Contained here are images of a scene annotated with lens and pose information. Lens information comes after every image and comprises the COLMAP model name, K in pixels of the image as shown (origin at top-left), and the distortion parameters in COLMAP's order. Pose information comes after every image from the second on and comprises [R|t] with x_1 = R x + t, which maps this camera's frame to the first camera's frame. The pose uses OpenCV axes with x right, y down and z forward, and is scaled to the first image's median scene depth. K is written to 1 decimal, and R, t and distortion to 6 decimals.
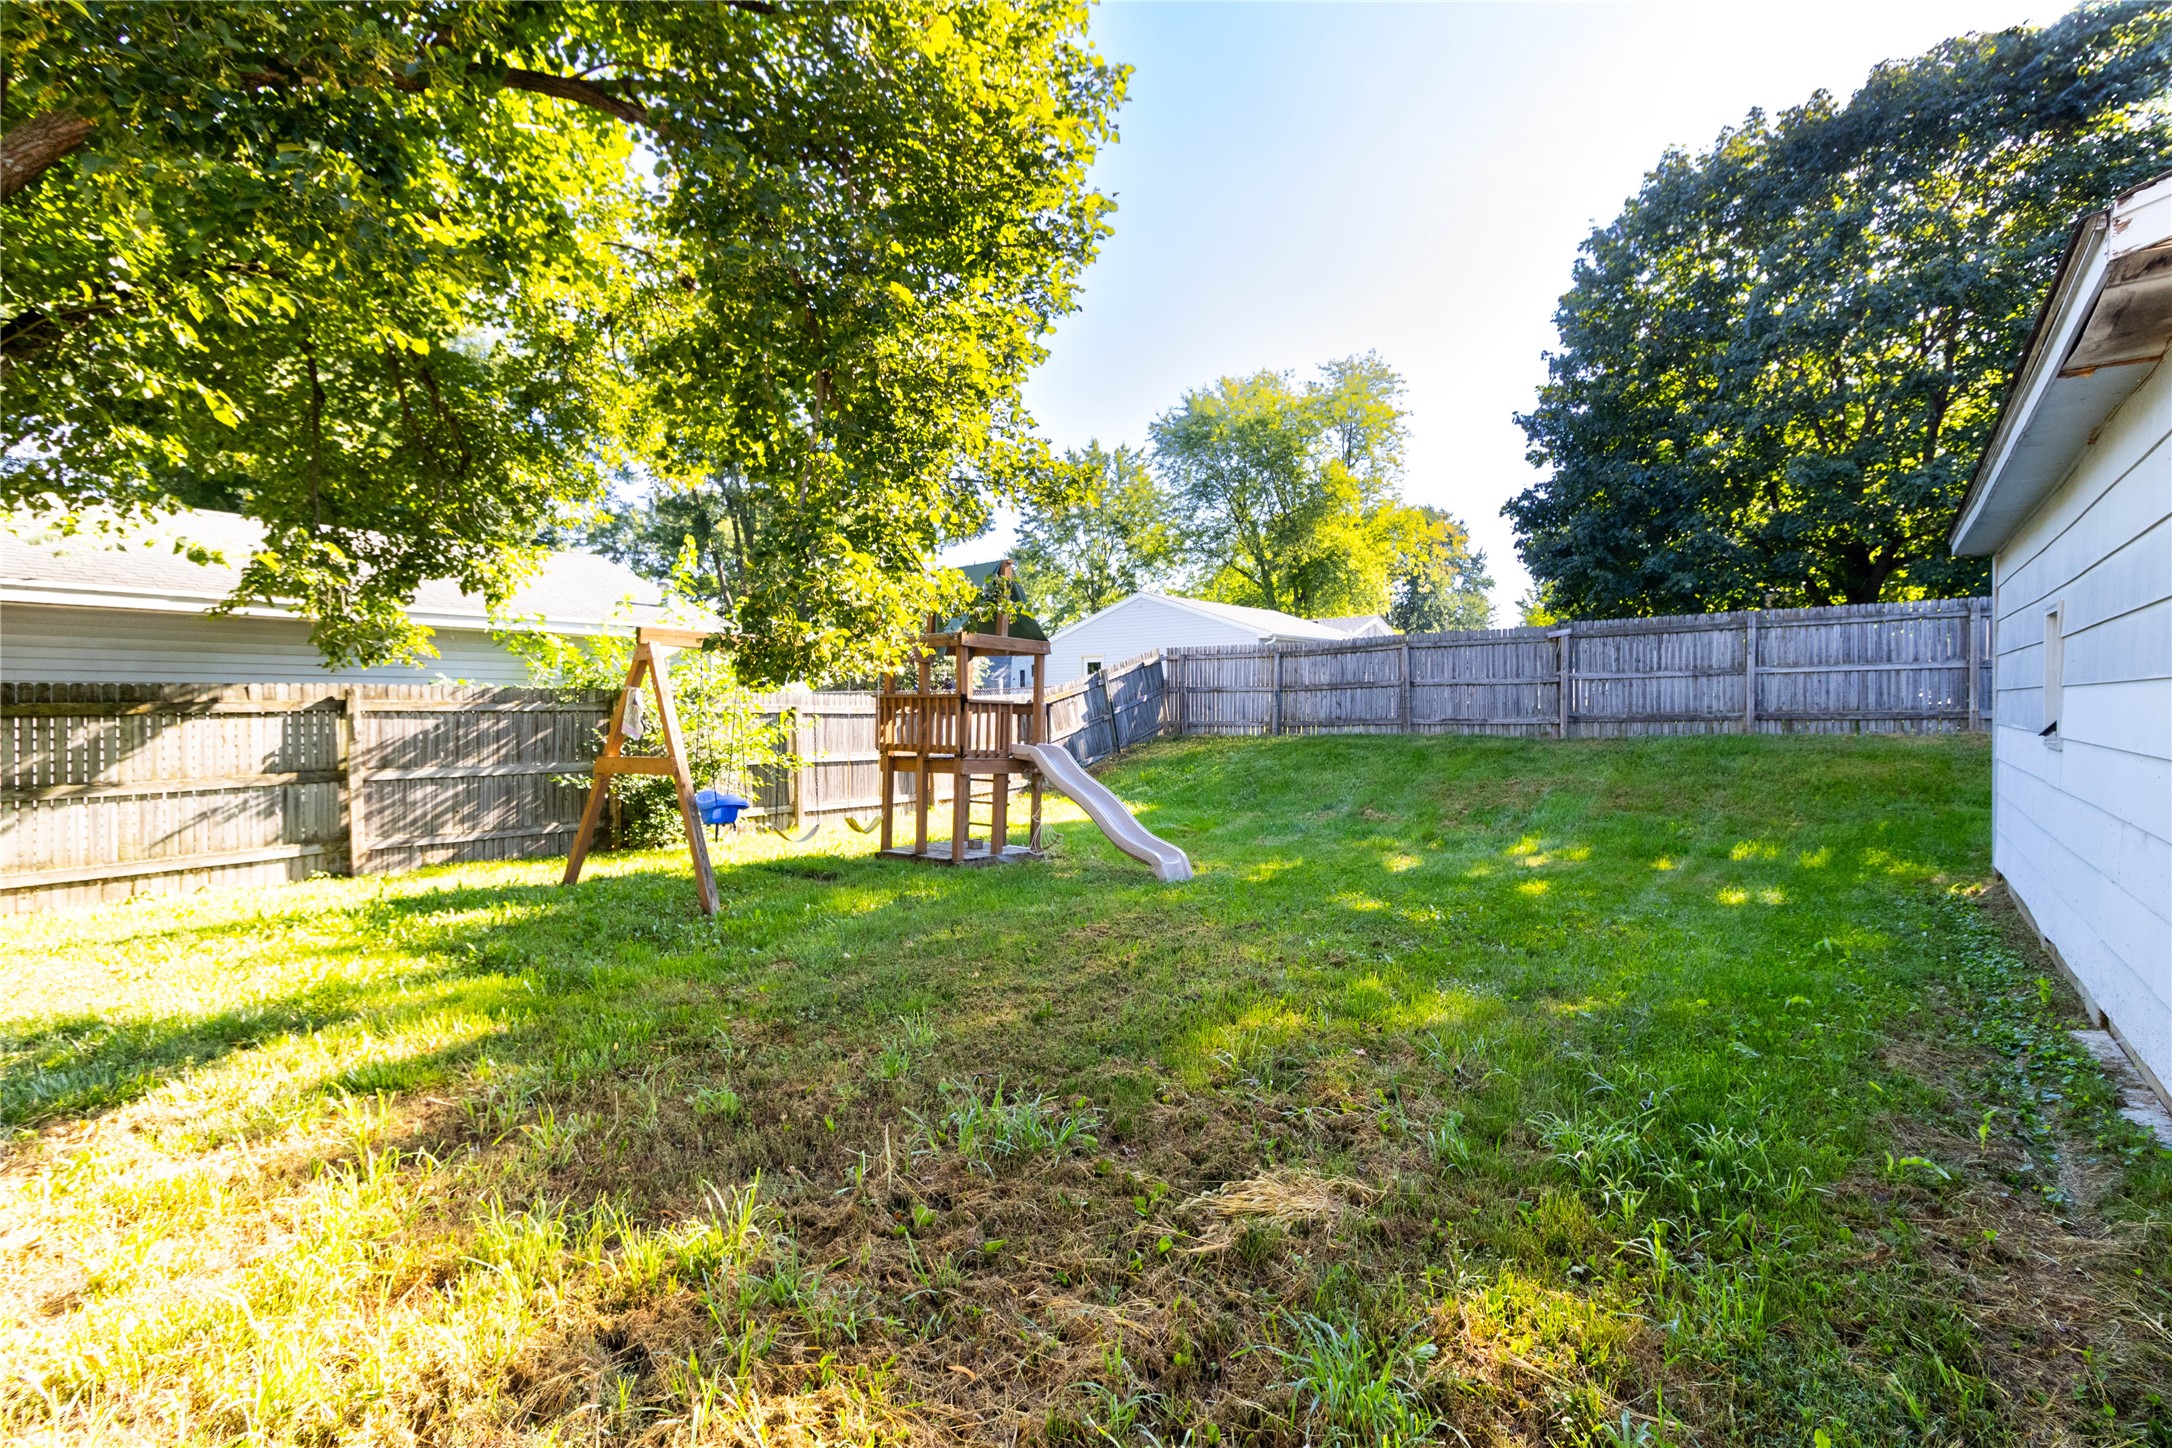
lens RADIAL K [[1017.9, 0, 1089.7], [0, 1017.9, 707.0], [0, 0, 1]] dist [-0.001615, -0.000114]
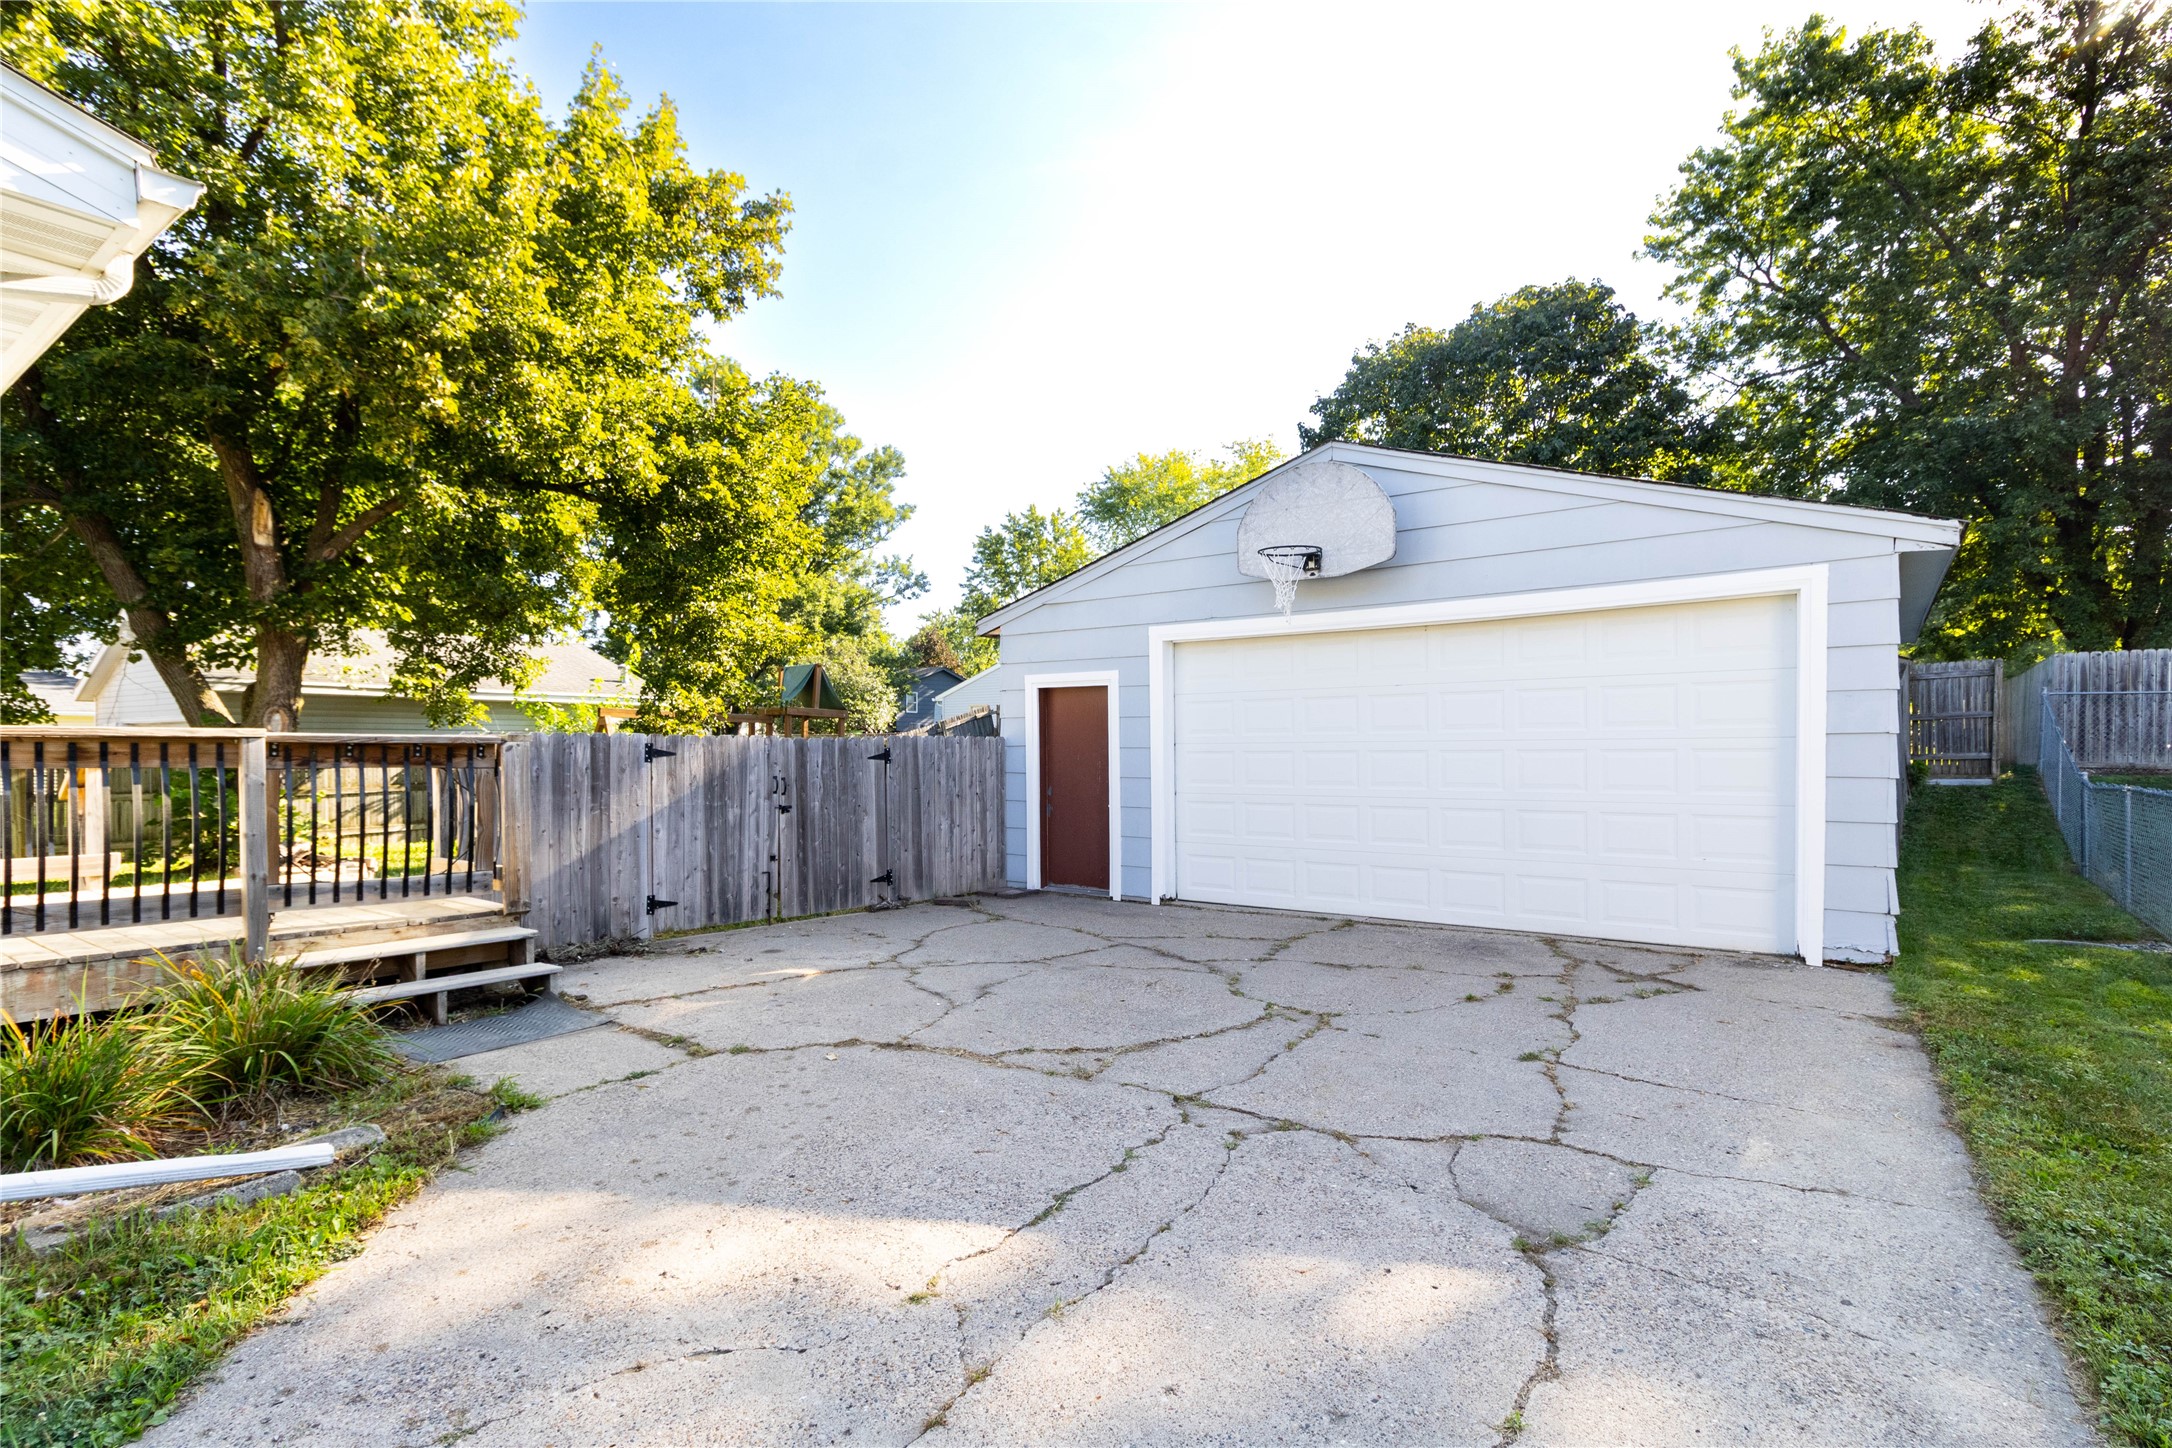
lens RADIAL K [[1028.4, 0, 1092.6], [0, 1028.4, 731.2], [0, 0, 1]] dist [-0.000187, 0.000363]
pose [[0.999939, 0.003929, 0.010291, 0.274349], [-0.003807, 0.999922, -0.011863, -0.008826], [-0.010337, 0.011823, 0.999877, -0.555329]]
